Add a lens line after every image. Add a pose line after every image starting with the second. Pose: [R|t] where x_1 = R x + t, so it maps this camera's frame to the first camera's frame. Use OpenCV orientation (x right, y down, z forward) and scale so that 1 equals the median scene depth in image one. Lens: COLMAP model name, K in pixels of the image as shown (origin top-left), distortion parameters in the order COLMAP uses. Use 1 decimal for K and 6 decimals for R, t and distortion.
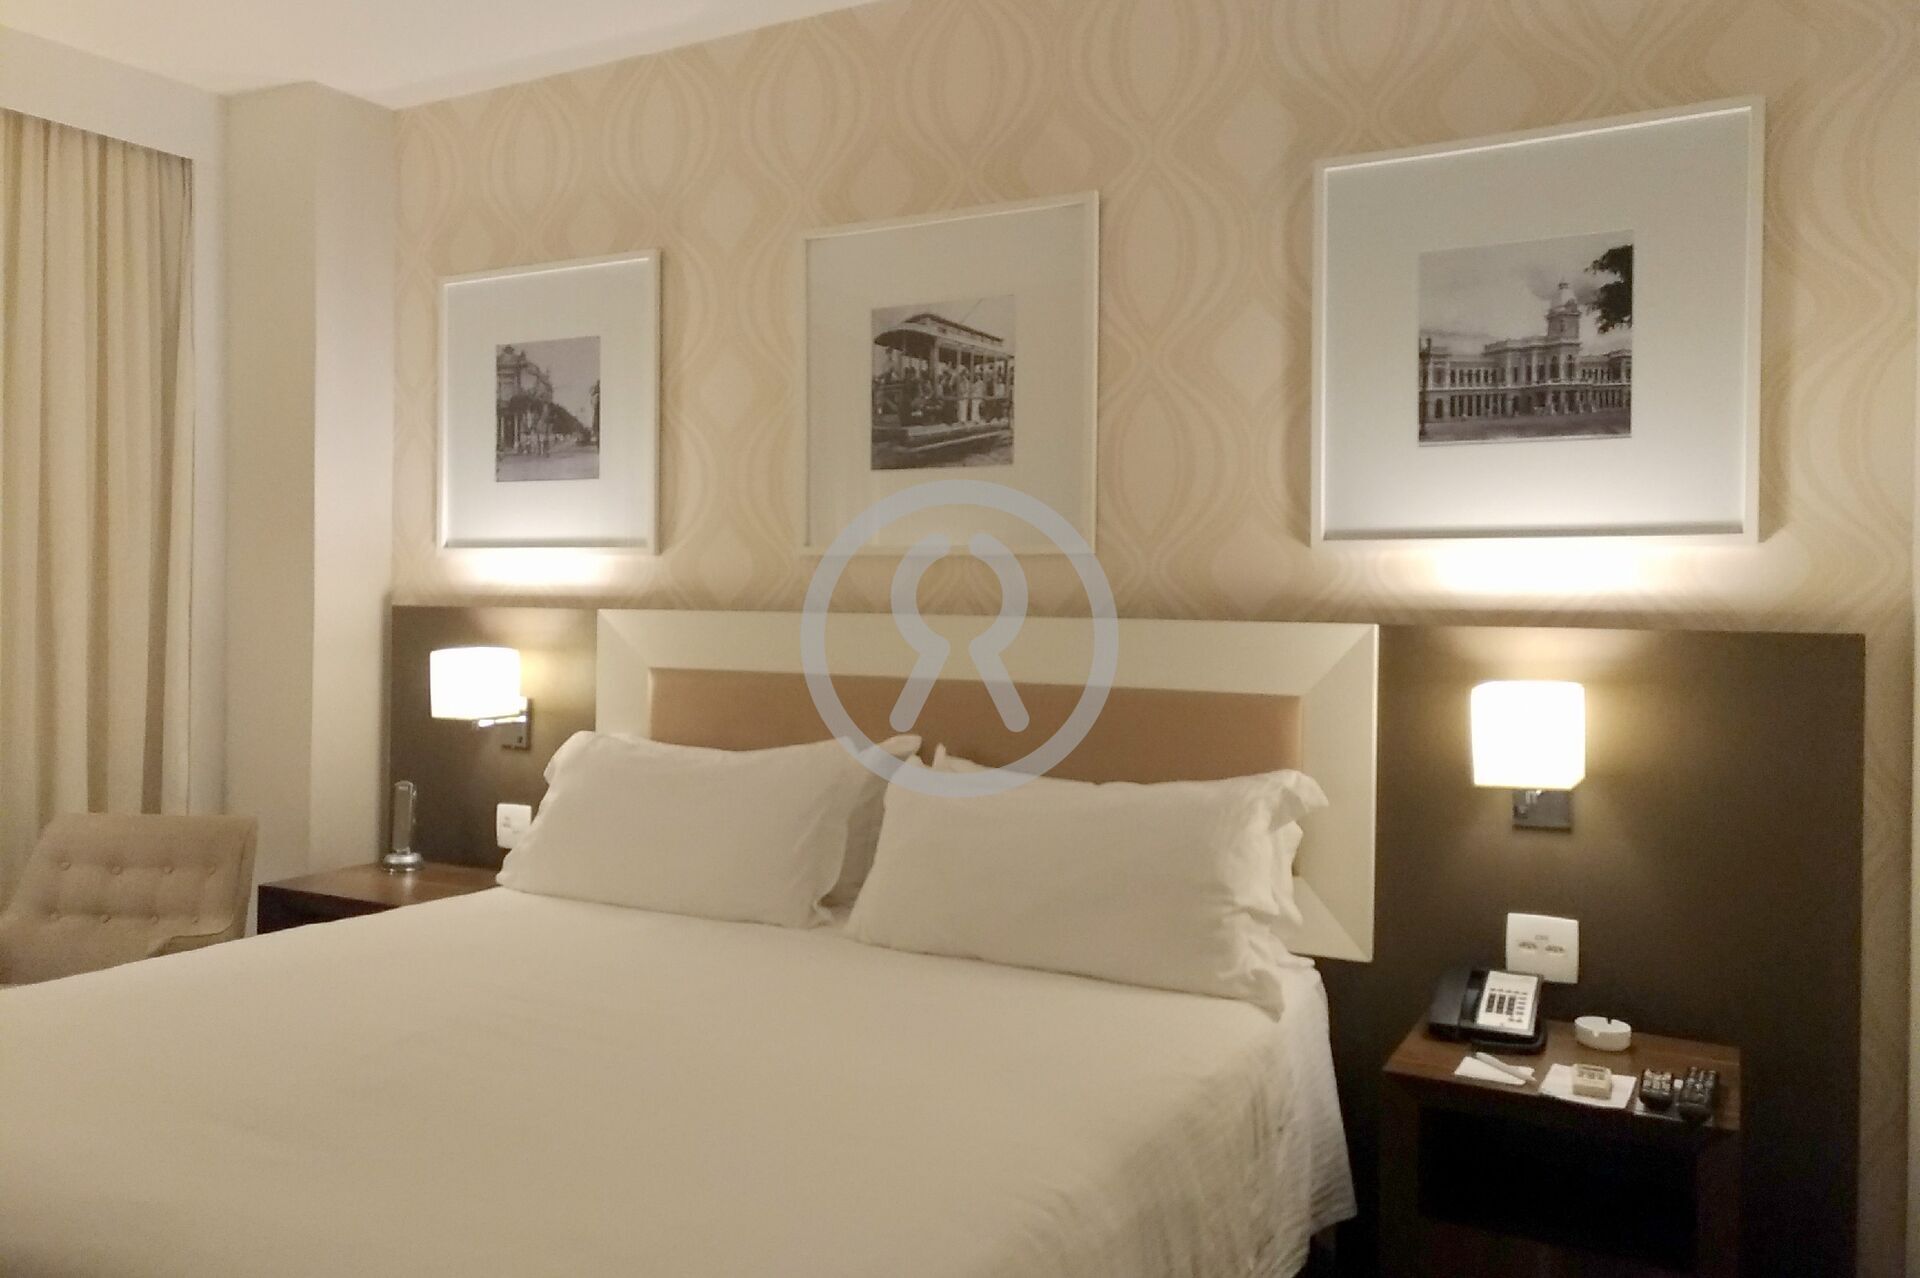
lens RADIAL K [[1449.3, 0, 958.2], [0, 1449.3, 688.6], [0, 0, 1]] dist [0.035684, -0.043632]
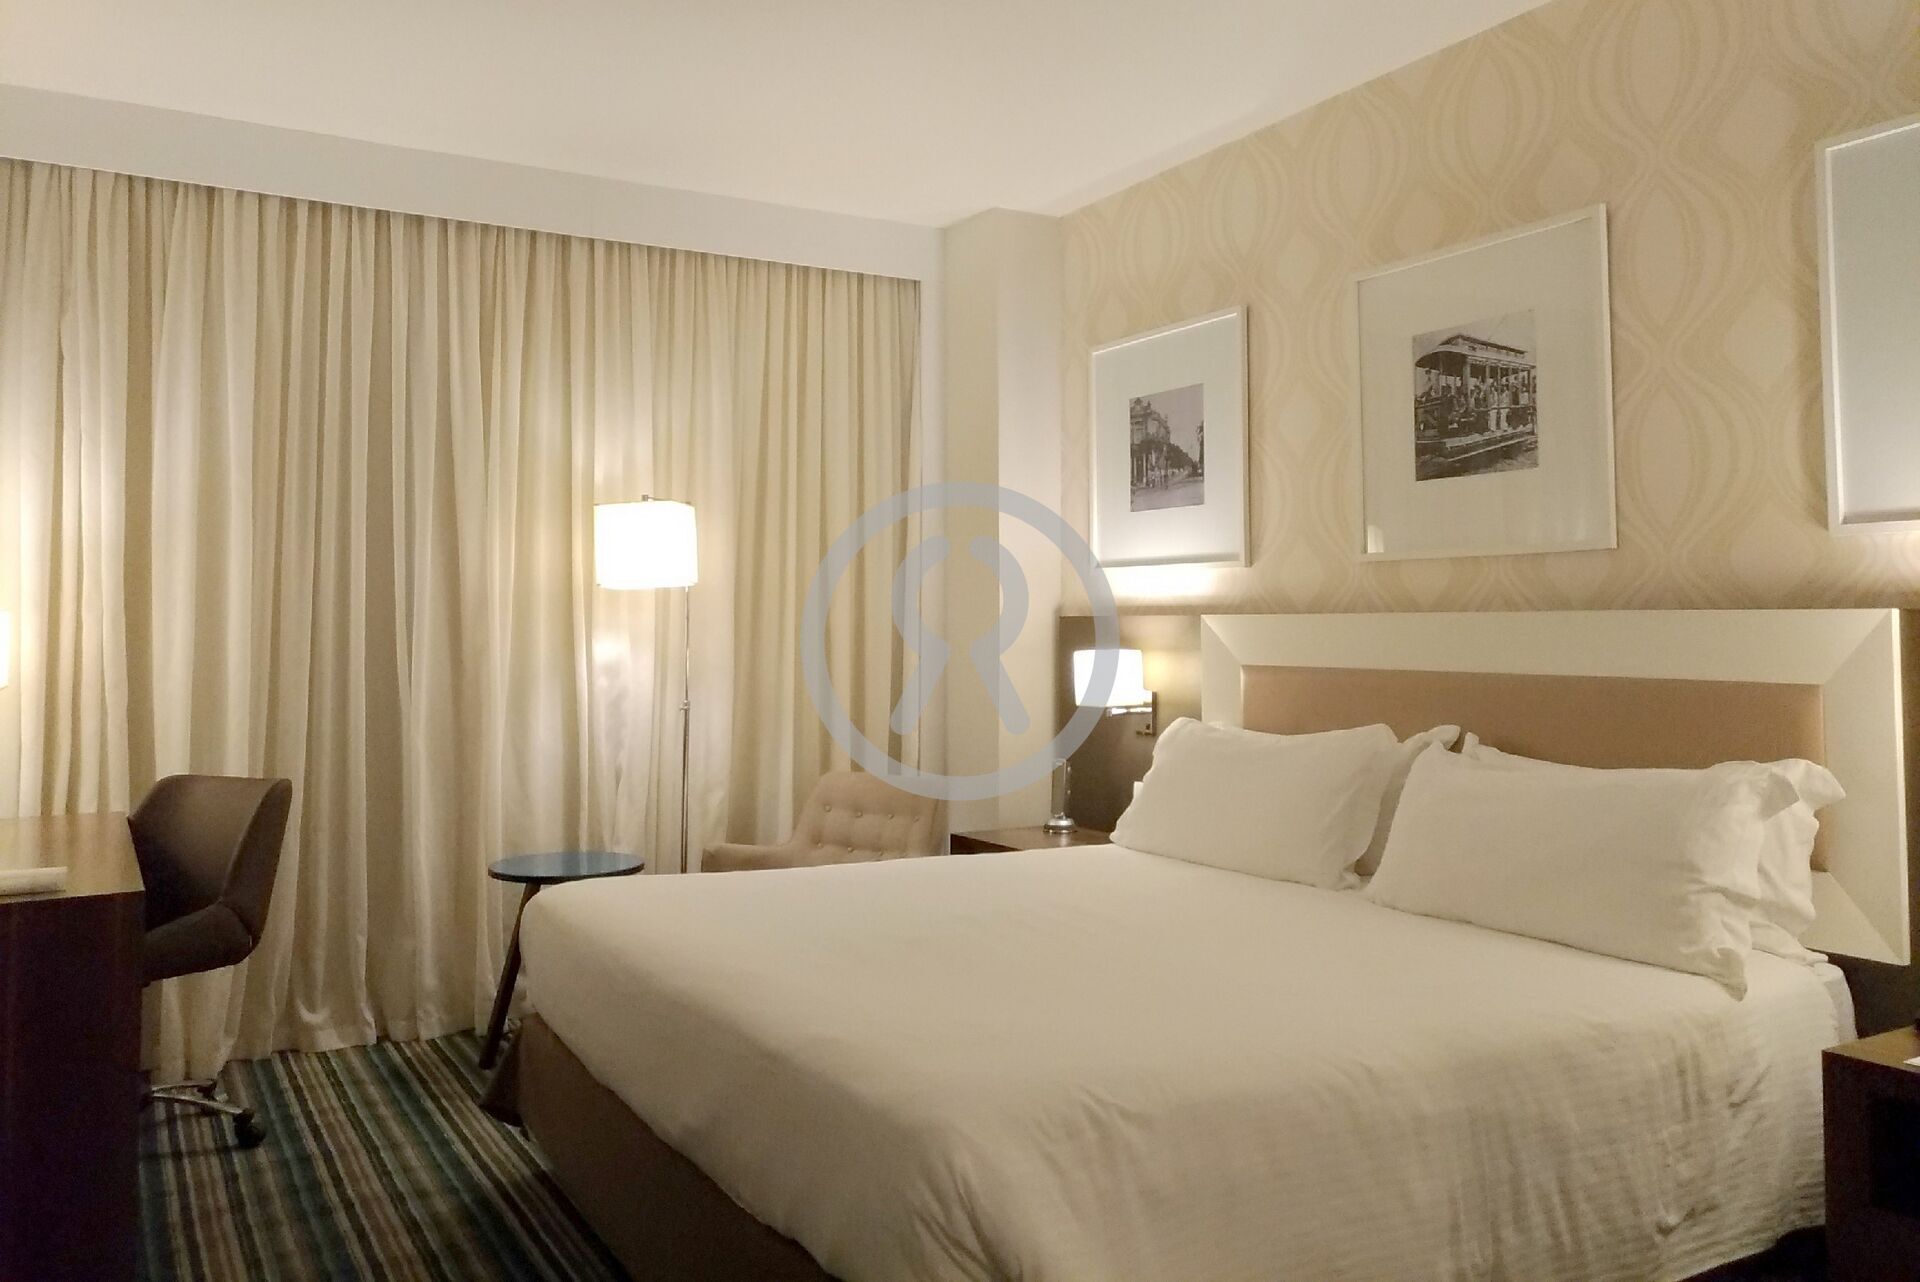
lens RADIAL K [[1449.3, 0, 958.2], [0, 1449.3, 690.6], [0, 0, 1]] dist [0.035684, -0.043632]
pose [[0.858912, 0.009281, -0.512039, 0.213550], [-0.018677, 0.999738, -0.013208, 0.029480], [0.511783, 0.020908, 0.858860, -0.121488]]
